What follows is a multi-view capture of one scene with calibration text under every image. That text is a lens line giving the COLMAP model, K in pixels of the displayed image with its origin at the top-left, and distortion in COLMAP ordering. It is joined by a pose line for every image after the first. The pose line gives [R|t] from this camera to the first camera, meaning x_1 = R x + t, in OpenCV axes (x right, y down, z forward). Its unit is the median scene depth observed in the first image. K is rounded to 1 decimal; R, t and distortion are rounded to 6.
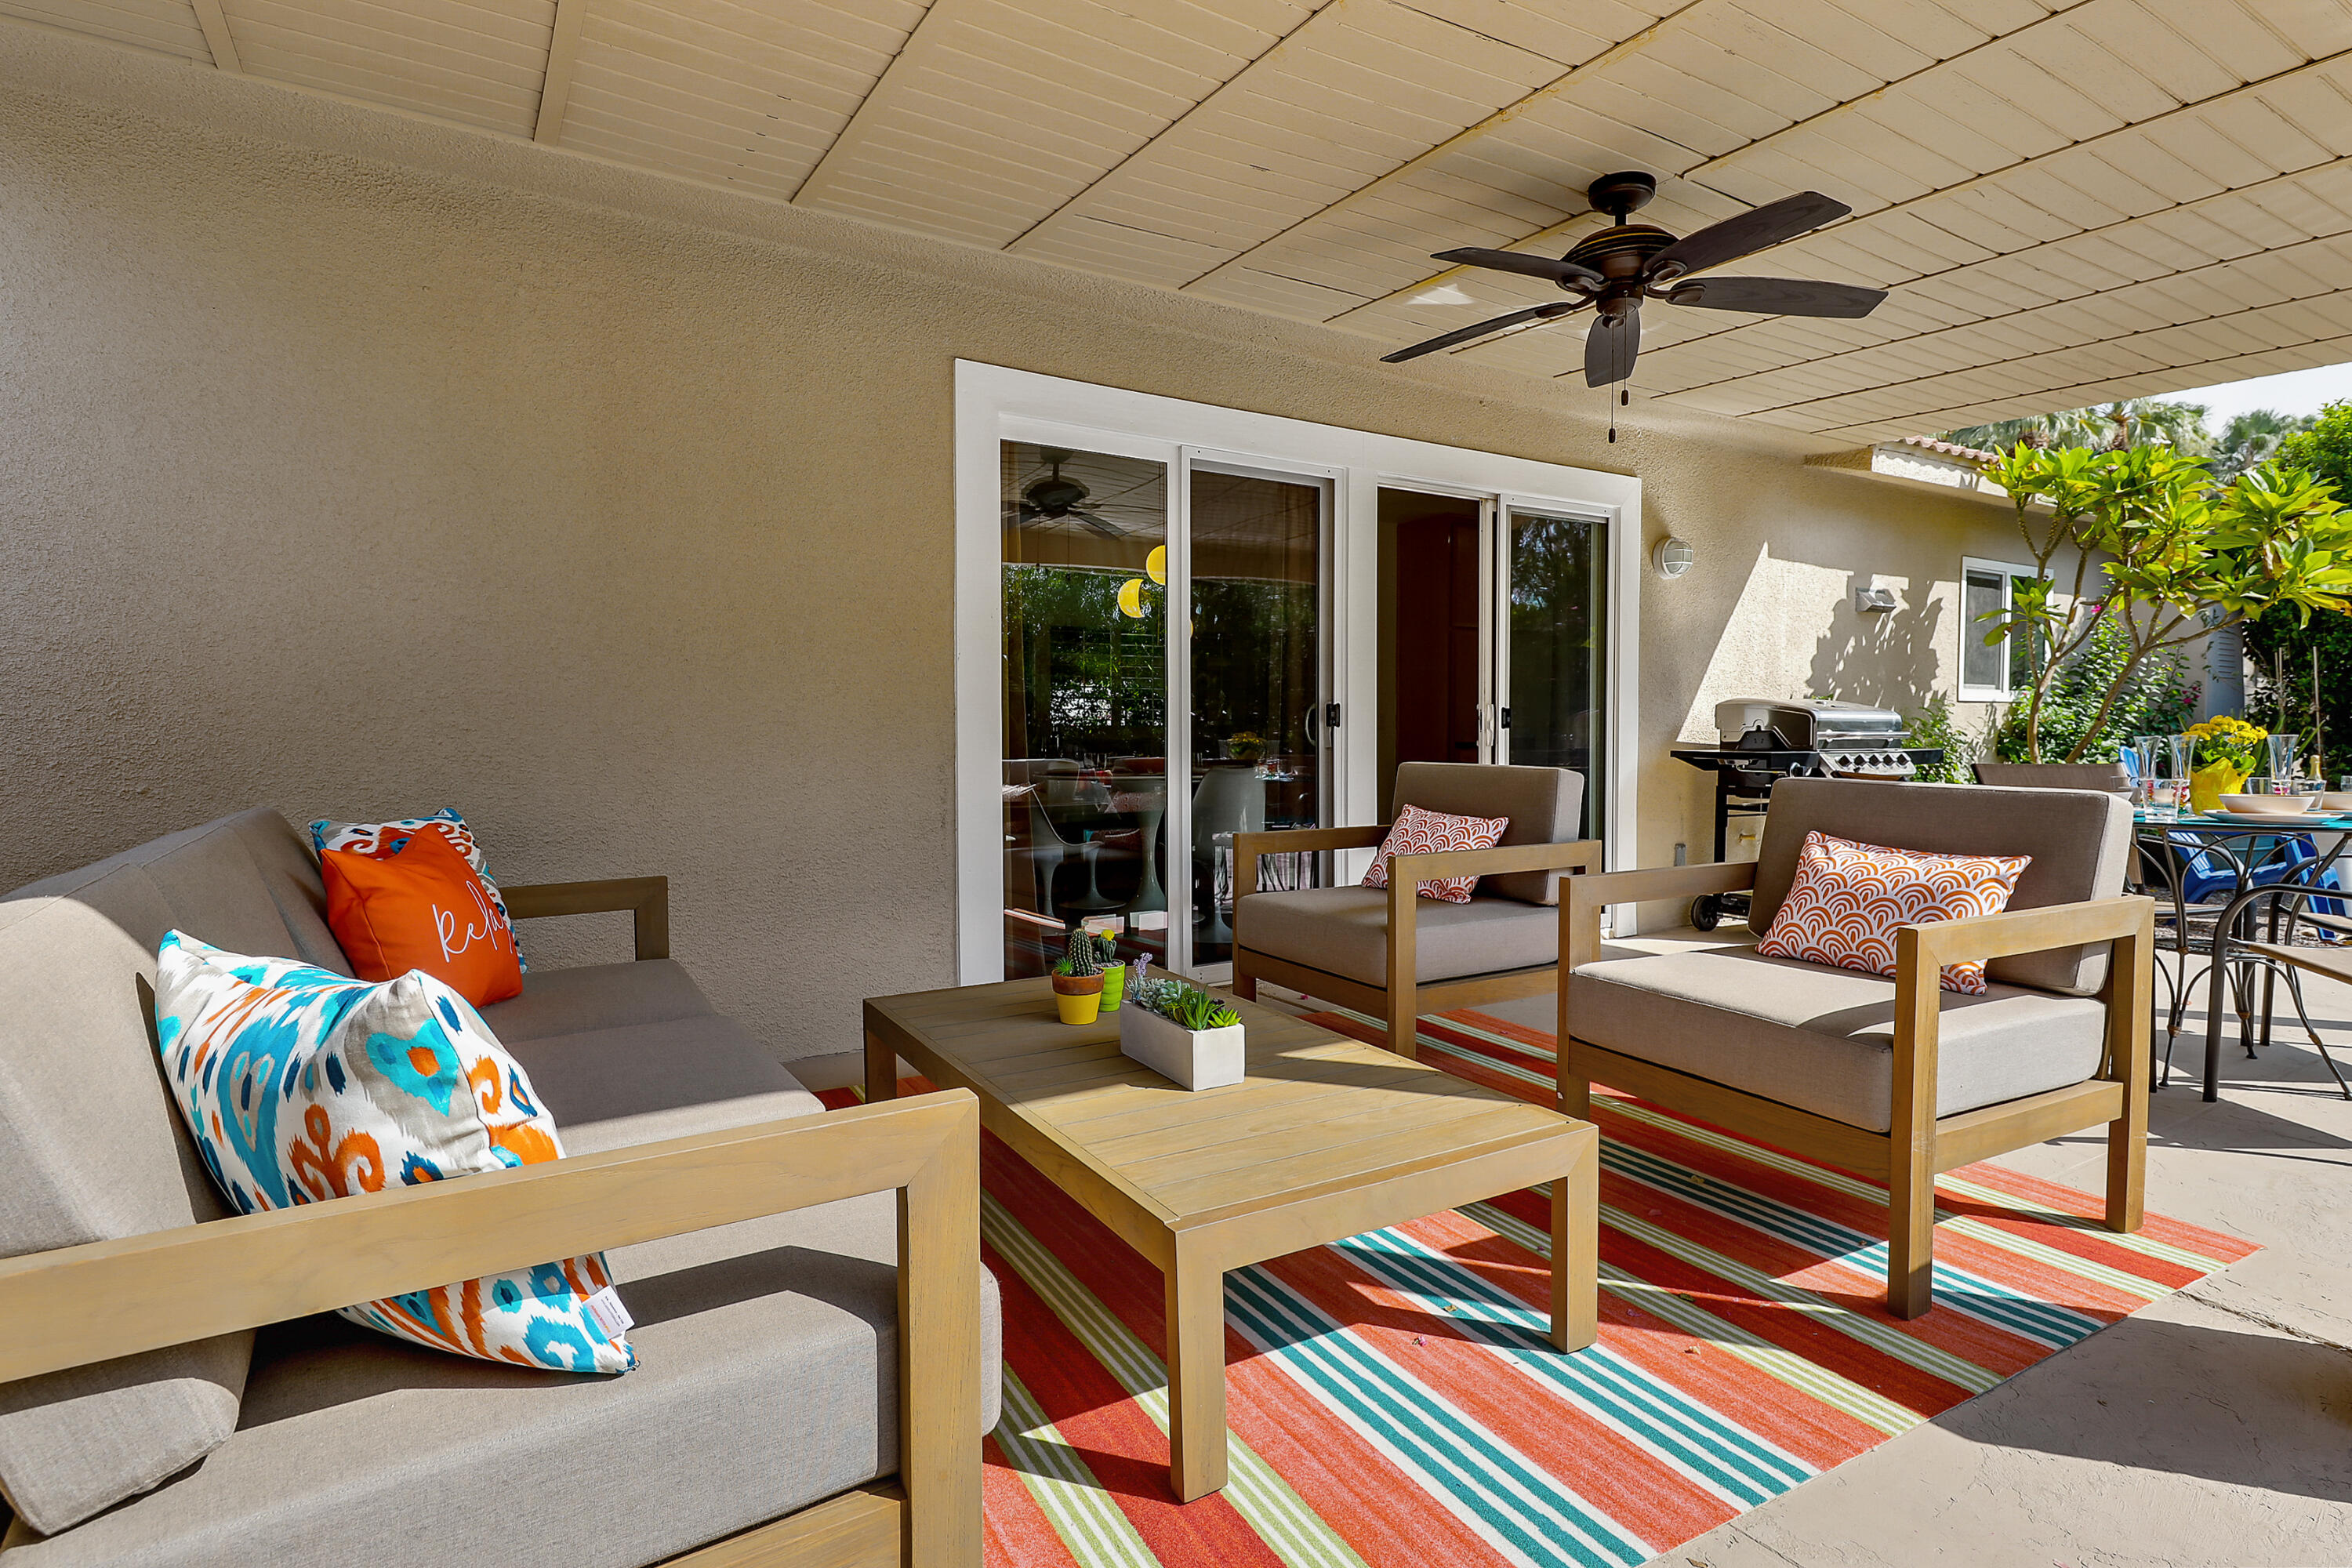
lens RADIAL K [[1178.3, 0, 1172.6], [0, 1178.3, 778.3], [0, 0, 1]] dist [0.013691, 0.000177]
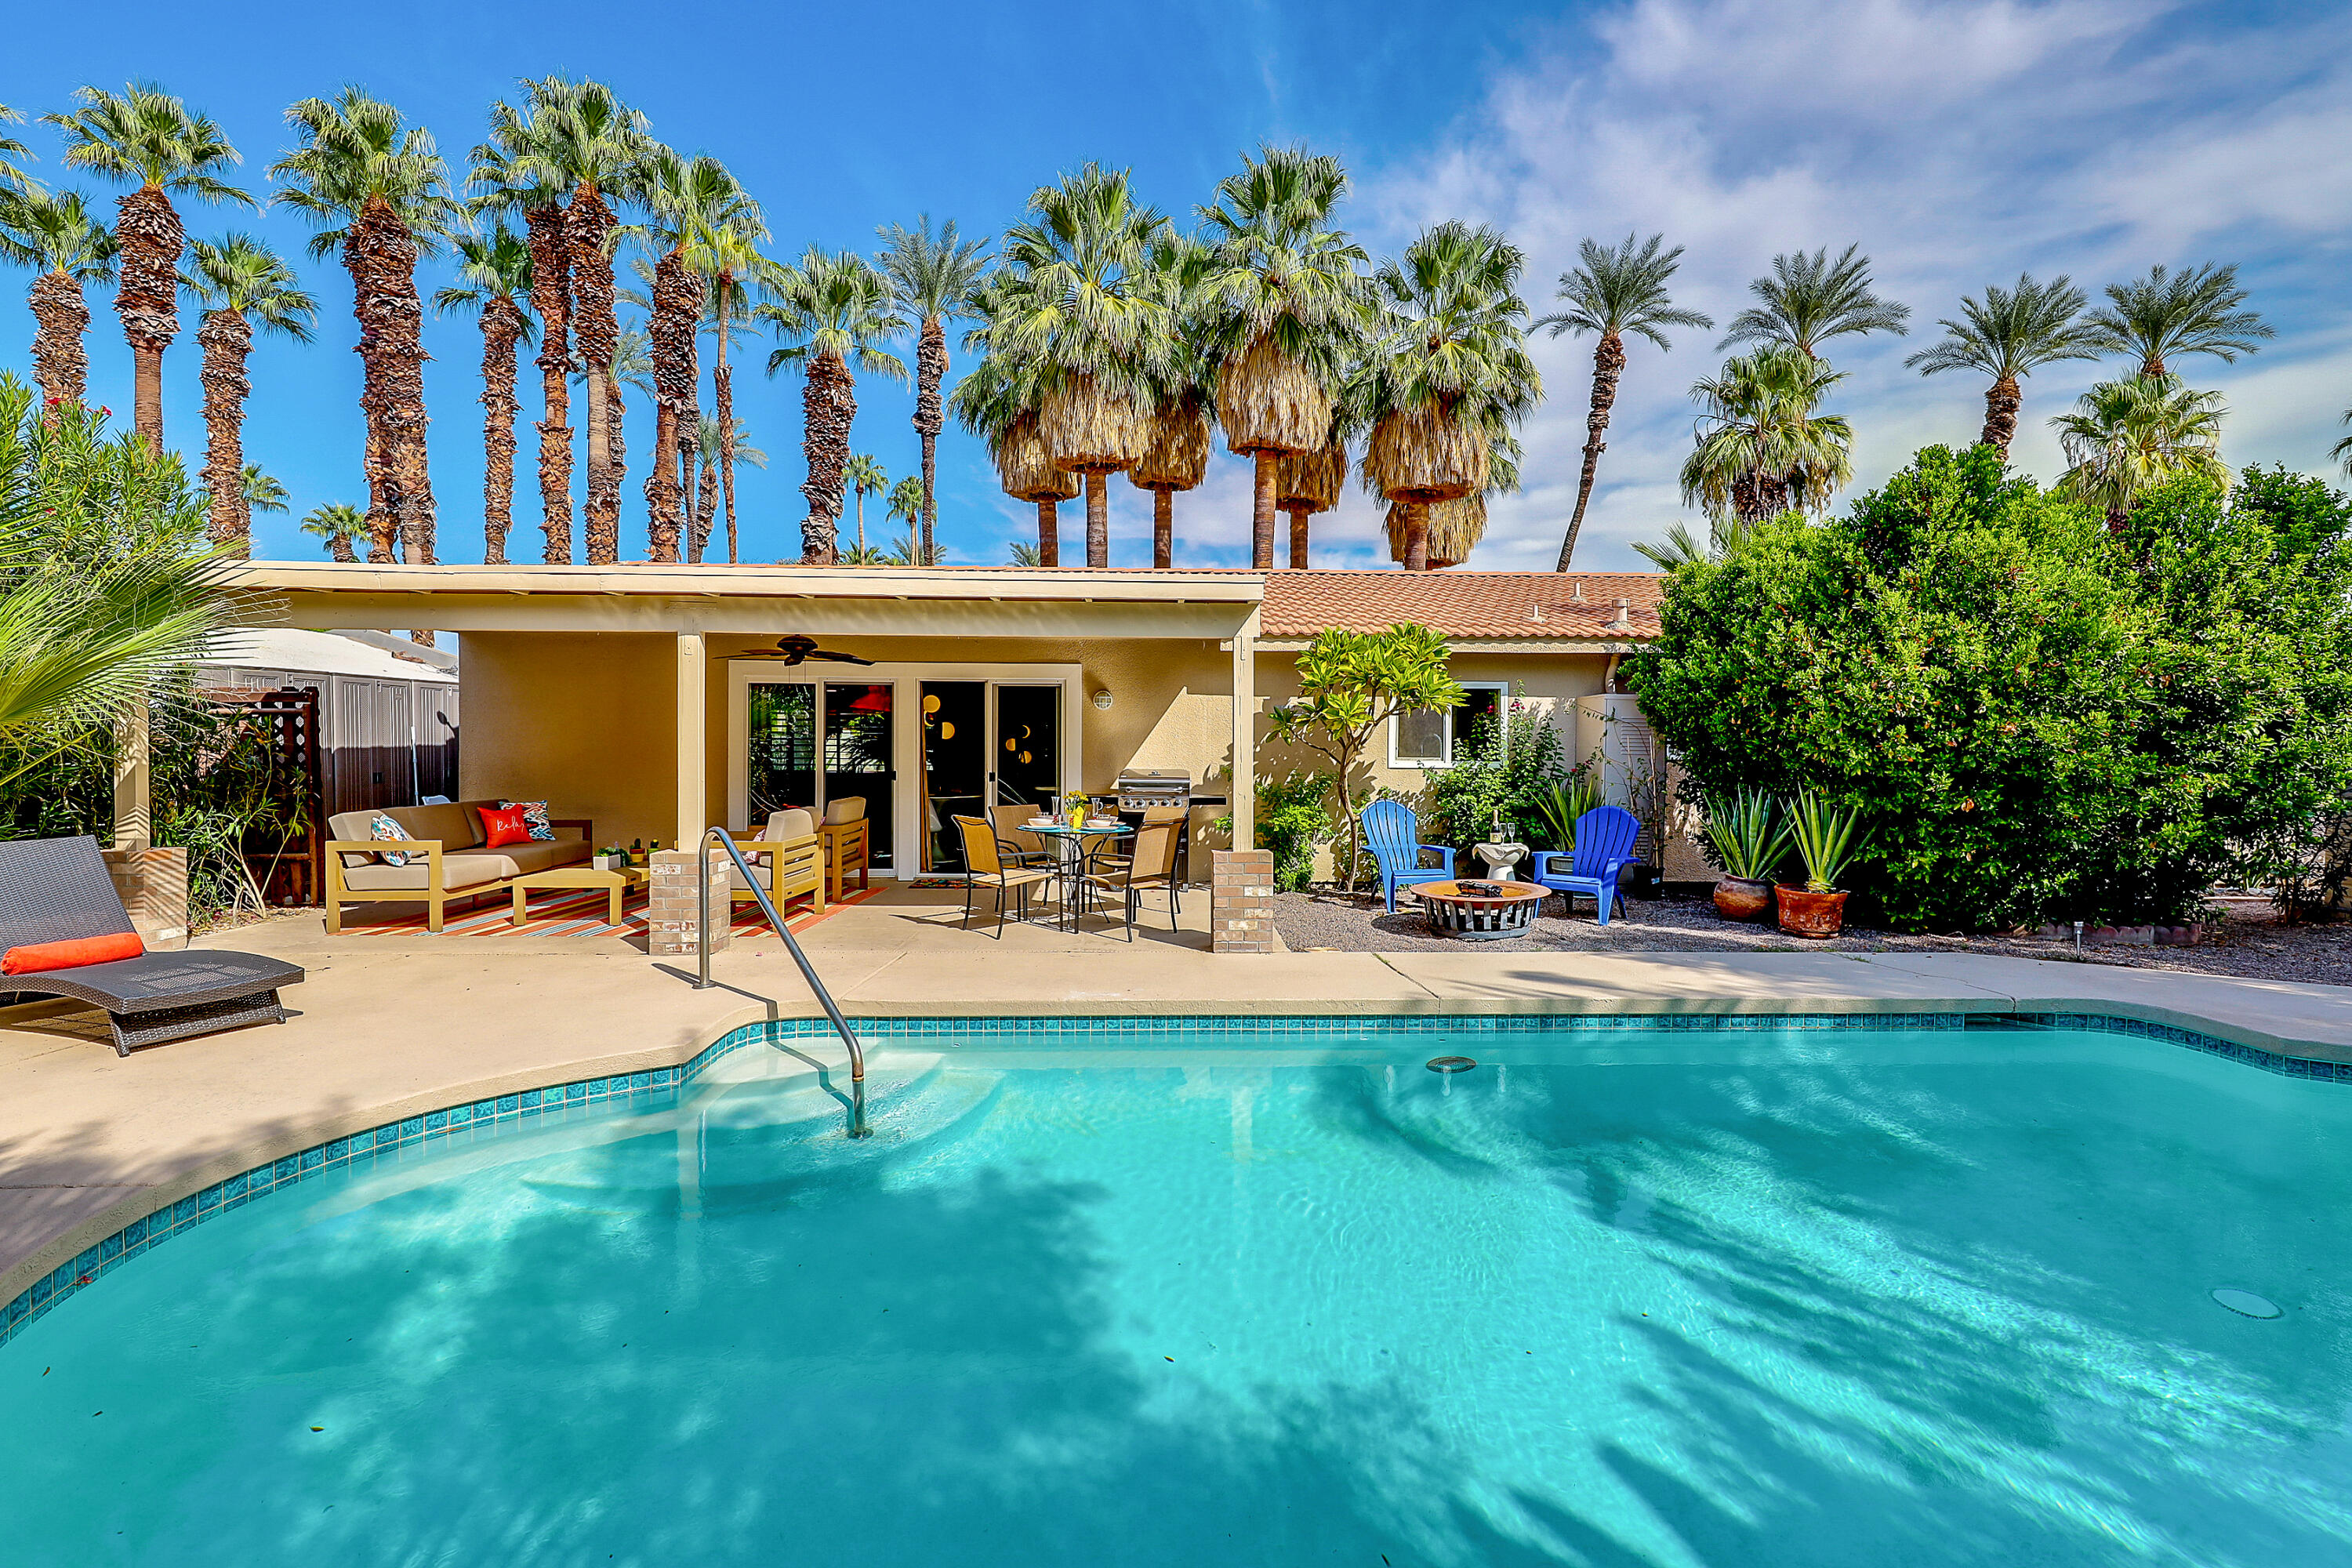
lens RADIAL K [[985.4, 0, 1175.1], [0, 985.4, 763.4], [0, 0, 1]] dist [0.008494, -0.004035]
pose [[0.868768, 0.012061, -0.495072, 1.377210], [-0.026127, 0.999427, -0.021501, -0.042026], [0.494530, 0.031614, 0.868586, -0.429645]]
